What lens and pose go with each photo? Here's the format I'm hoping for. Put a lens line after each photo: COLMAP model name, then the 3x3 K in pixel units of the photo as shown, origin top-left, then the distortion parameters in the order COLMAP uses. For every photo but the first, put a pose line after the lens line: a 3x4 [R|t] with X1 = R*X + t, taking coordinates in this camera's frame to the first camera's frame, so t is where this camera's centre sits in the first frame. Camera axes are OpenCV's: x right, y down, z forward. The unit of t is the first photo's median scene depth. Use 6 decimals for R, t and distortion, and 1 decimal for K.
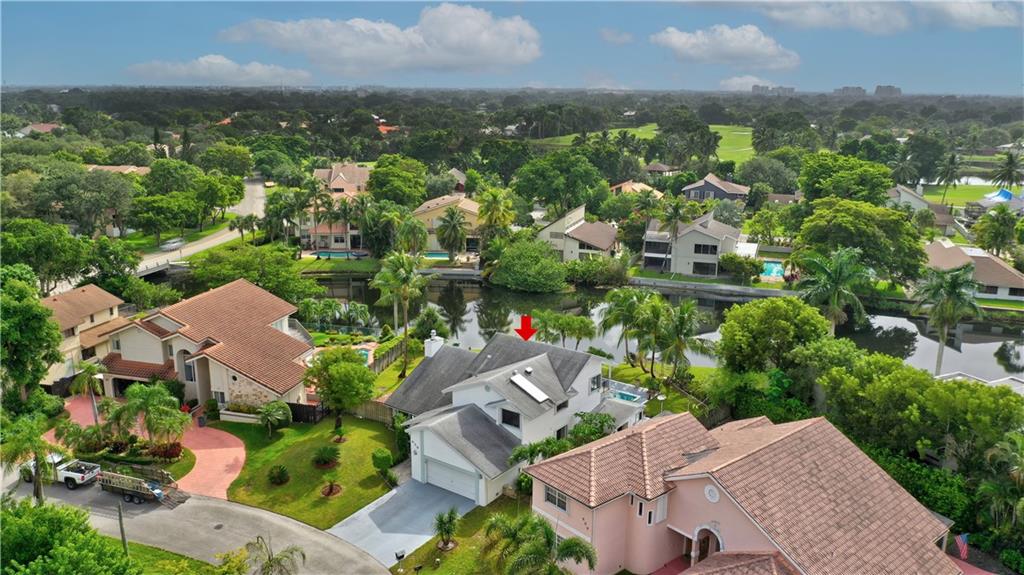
lens RADIAL K [[798.7, 0, 512.0], [0, 798.7, 287.5], [0, 0, 1]] dist [-0.019720, -0.005821]
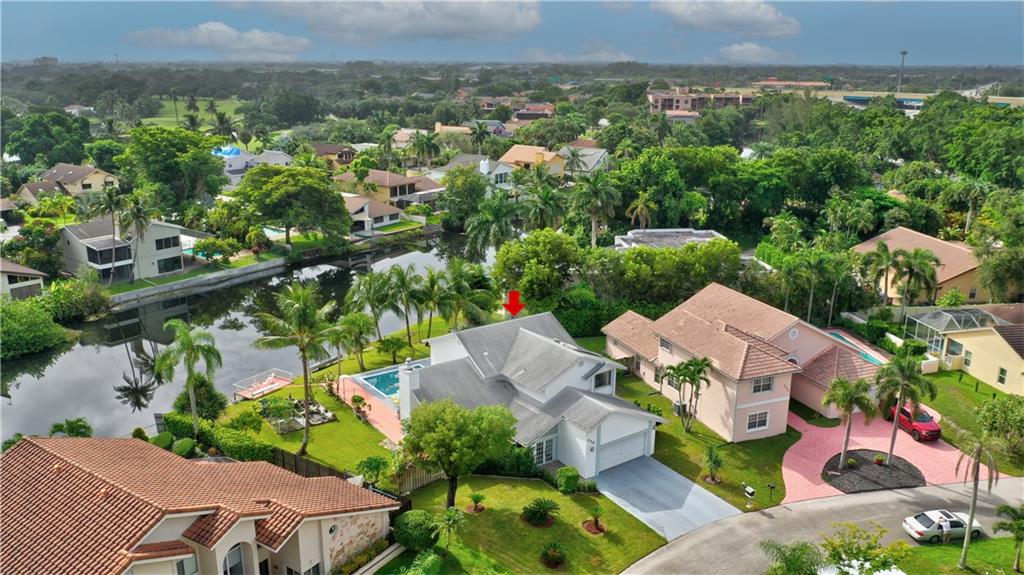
lens RADIAL K [[798.7, 0, 512.0], [0, 798.7, 287.5], [0, 0, 1]] dist [-0.019720, -0.005821]
pose [[0.314027, -0.267641, 0.910909, -0.453094], [0.230326, 0.952258, 0.200388, -0.089340], [-0.921052, 0.146879, 0.360679, 0.334110]]
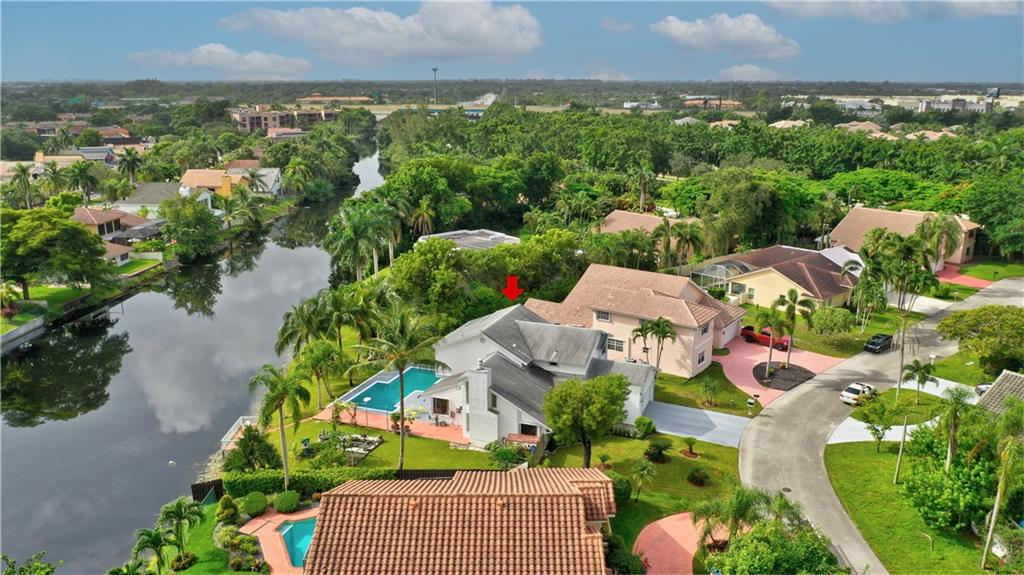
lens RADIAL K [[793.0, 0, 515.3], [0, 793.0, 301.0], [0, 0, 1]] dist [-0.014250, -0.003402]
pose [[-0.265579, -0.269831, 0.925559, -0.512932], [0.231862, 0.913980, 0.332986, -0.163667], [-0.935793, 0.303036, -0.180170, 0.623449]]
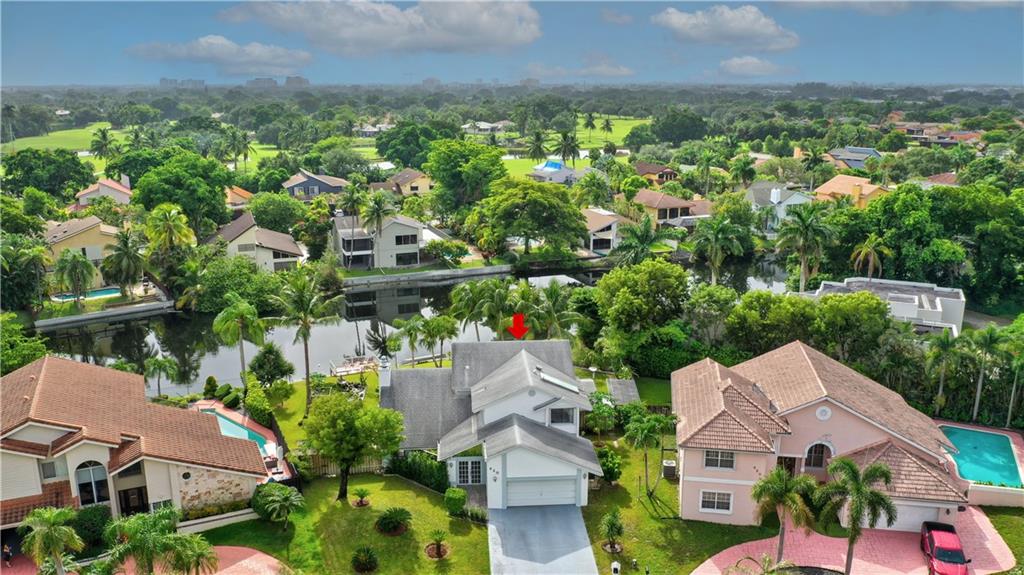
lens RADIAL K [[812.0, 0, 512.0], [0, 812.0, 287.5], [0, 0, 1]] dist [-0.019327, 0.002465]
pose [[0.764790, -0.168840, 0.621763, -0.304071], [0.165588, 0.984144, 0.063566, -0.031366], [-0.622637, 0.054342, 0.780622, 0.114377]]
